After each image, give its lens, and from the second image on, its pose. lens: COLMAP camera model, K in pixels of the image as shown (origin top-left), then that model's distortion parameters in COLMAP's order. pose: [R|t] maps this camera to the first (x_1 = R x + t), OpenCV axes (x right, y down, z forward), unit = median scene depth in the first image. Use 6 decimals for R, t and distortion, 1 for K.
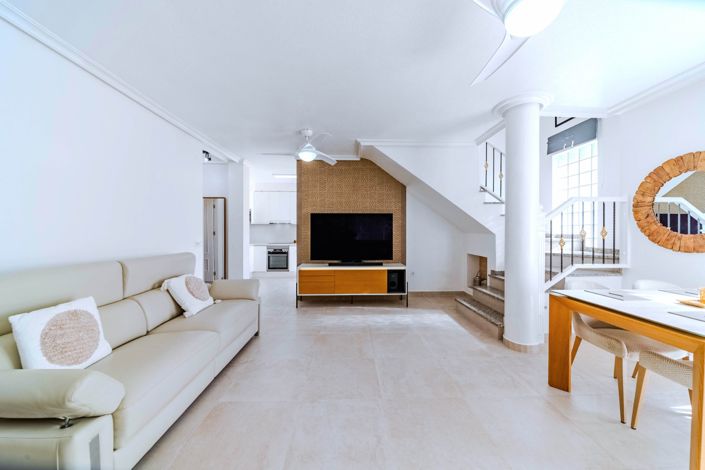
lens RADIAL K [[252.5, 0, 354.4], [0, 252.5, 234.2], [0, 0, 1]] dist [-0.006463, -0.000151]
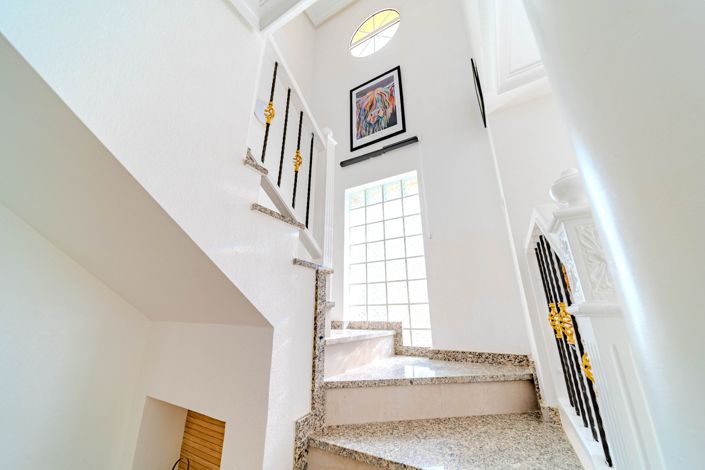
lens RADIAL K [[252.5, 0, 354.4], [0, 252.5, 234.2], [0, 0, 1]] dist [-0.006463, -0.000151]
pose [[0.523353, 0.269382, 0.808415, 0.341545], [0.003908, 0.947946, -0.318407, -0.006009], [-0.852107, 0.169799, 0.495058, 0.733696]]
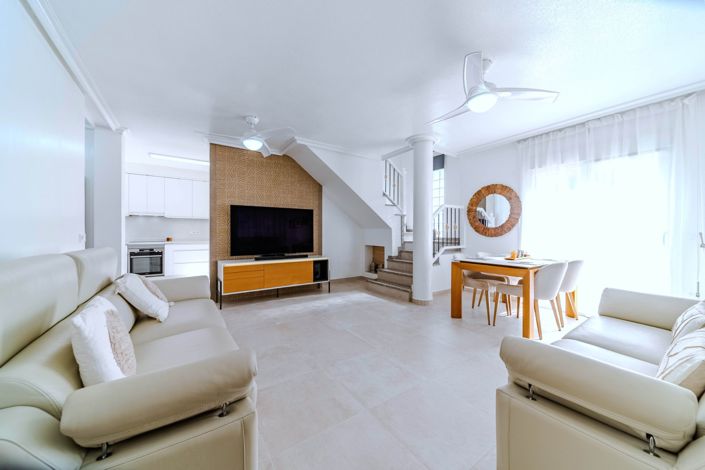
lens RADIAL K [[252.5, 0, 354.4], [0, 252.5, 234.2], [0, 0, 1]] dist [-0.006463, -0.000151]
pose [[0.834916, -0.003302, 0.550368, -0.327734], [0.004004, 0.999992, -0.000073, 0.027685], [-0.550363, 0.002265, 0.834922, -0.011508]]
